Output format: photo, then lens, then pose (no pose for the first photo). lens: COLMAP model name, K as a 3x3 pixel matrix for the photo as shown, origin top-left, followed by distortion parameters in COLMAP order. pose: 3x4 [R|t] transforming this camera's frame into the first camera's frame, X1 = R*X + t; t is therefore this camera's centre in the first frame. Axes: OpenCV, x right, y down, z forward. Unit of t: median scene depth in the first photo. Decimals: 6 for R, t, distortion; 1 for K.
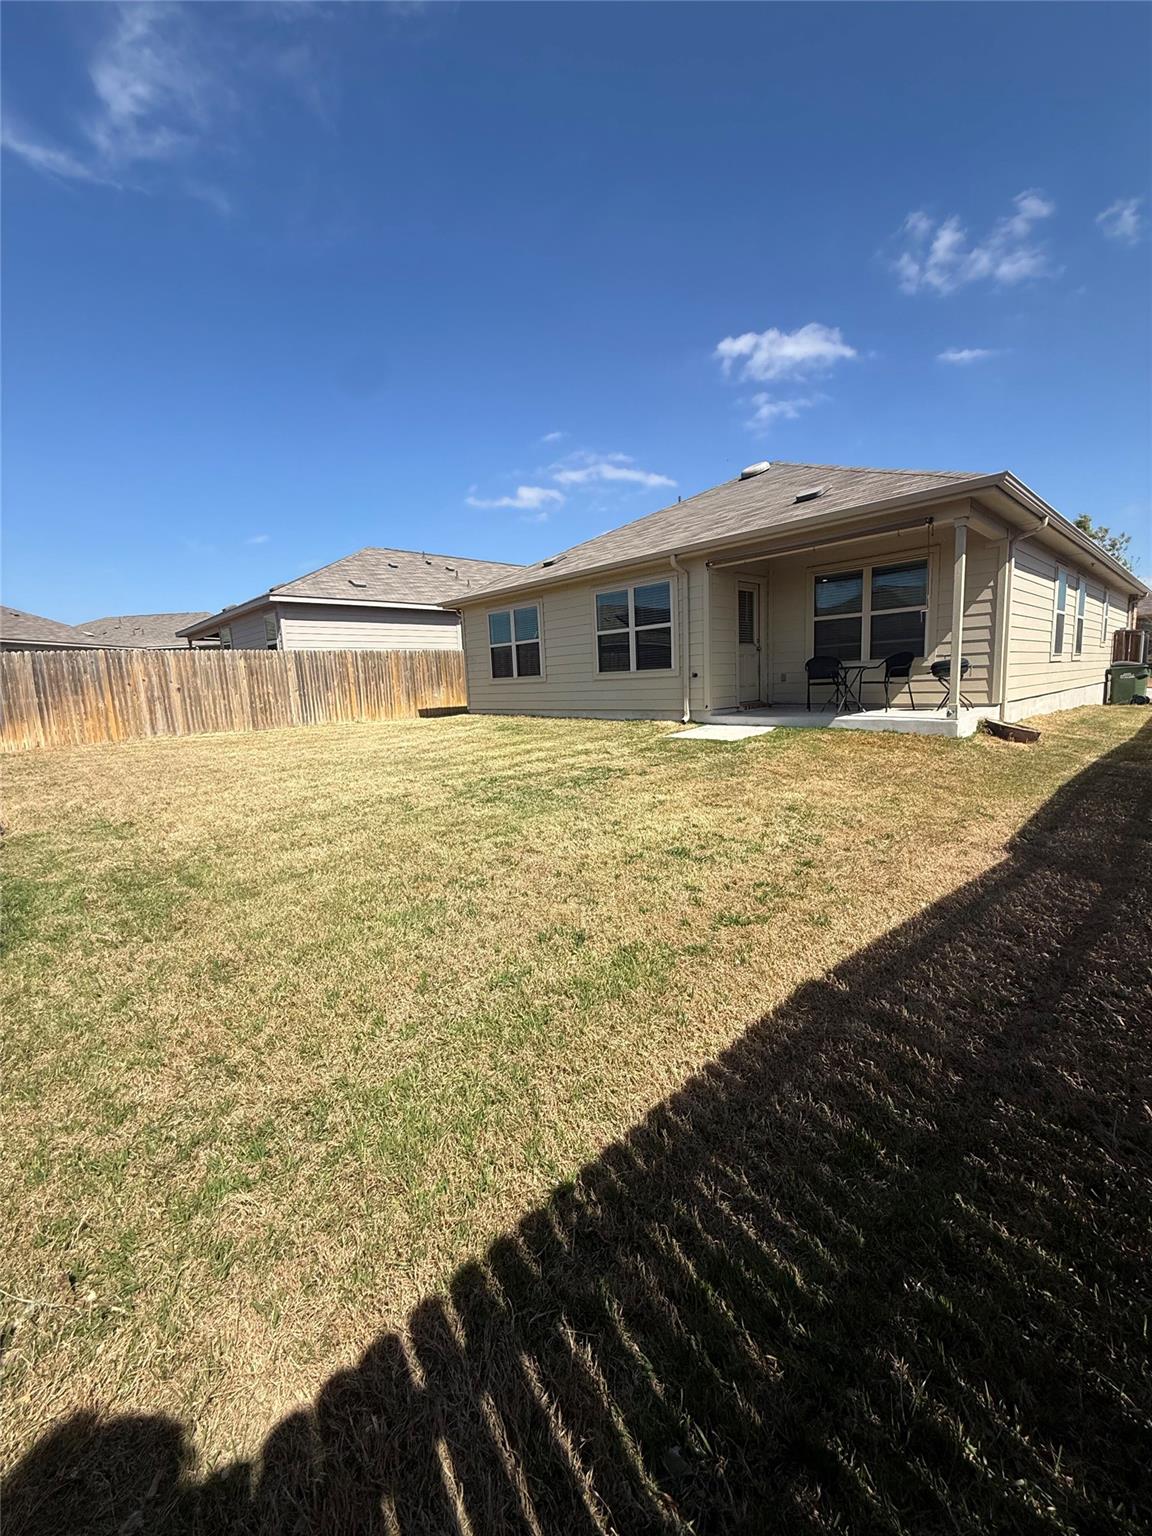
lens RADIAL K [[610.7, 0, 579.7], [0, 610.7, 768.1], [0, 0, 1]] dist [-0.005233, 0.000162]
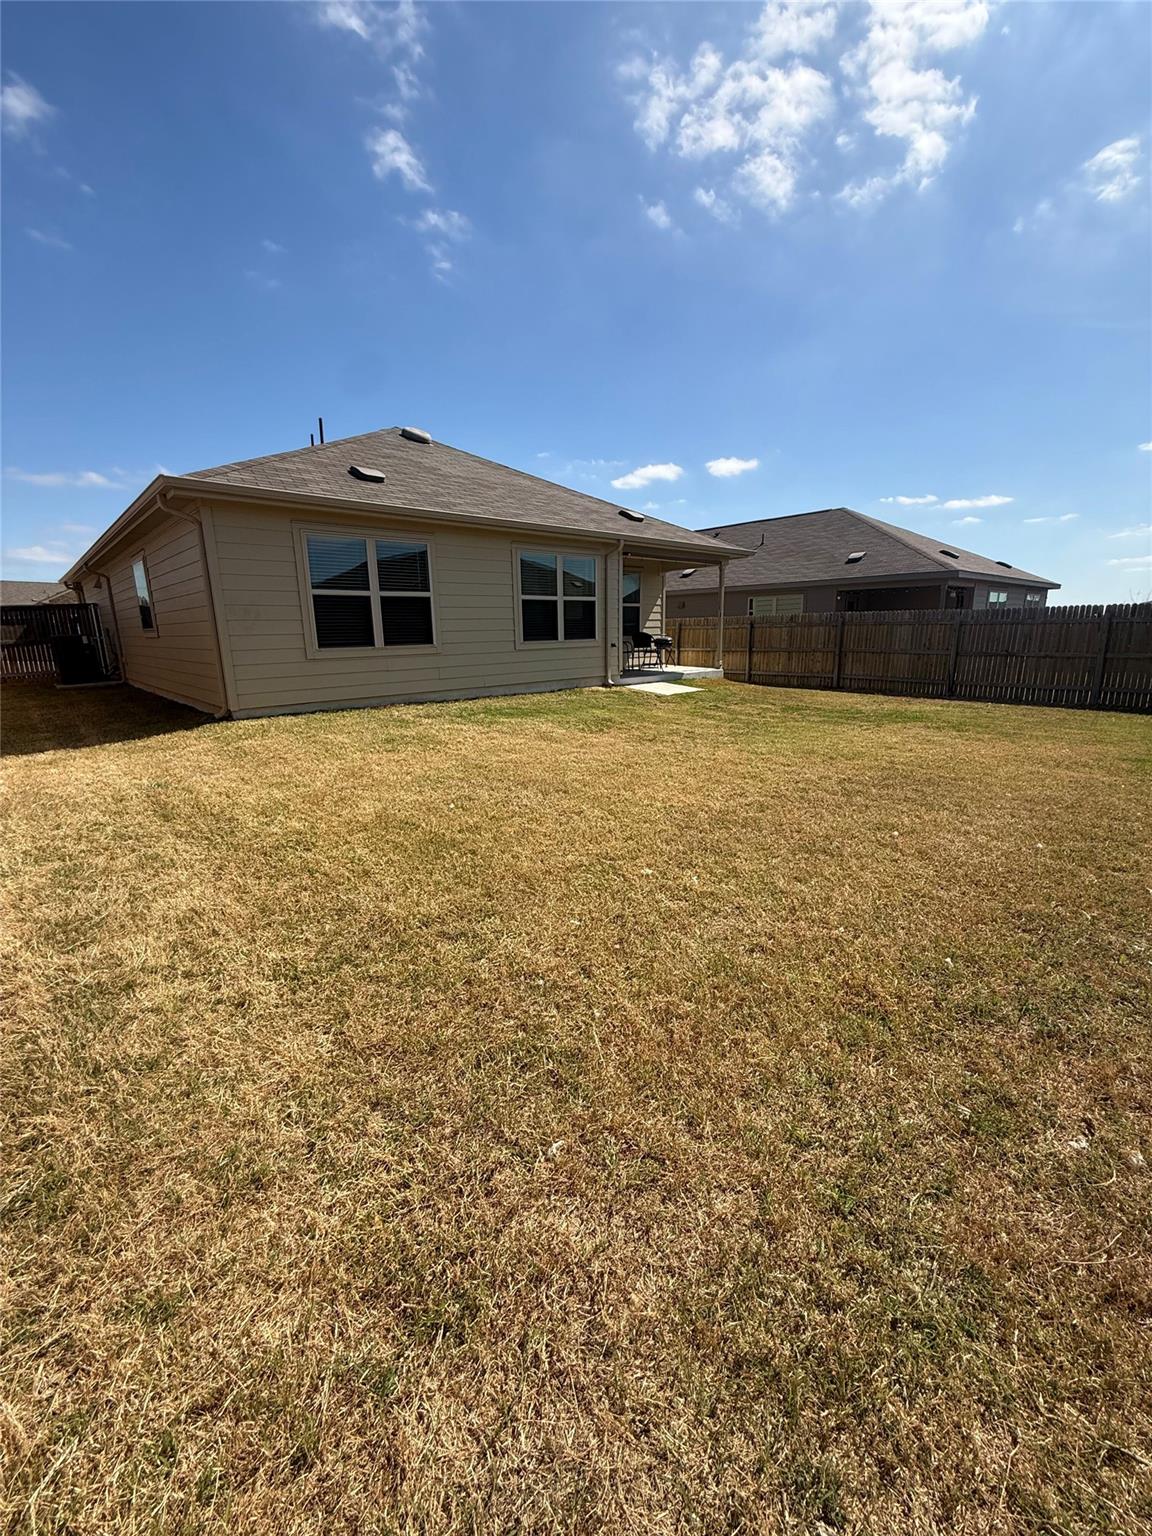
lens RADIAL K [[610.7, 0, 577.3], [0, 610.7, 769.1], [0, 0, 1]] dist [-0.005233, 0.000162]
pose [[0.018076, -0.152101, 0.988200, -0.907901], [0.182989, 0.972170, 0.146287, -0.092614], [-0.982949, 0.178185, 0.045406, 0.937376]]
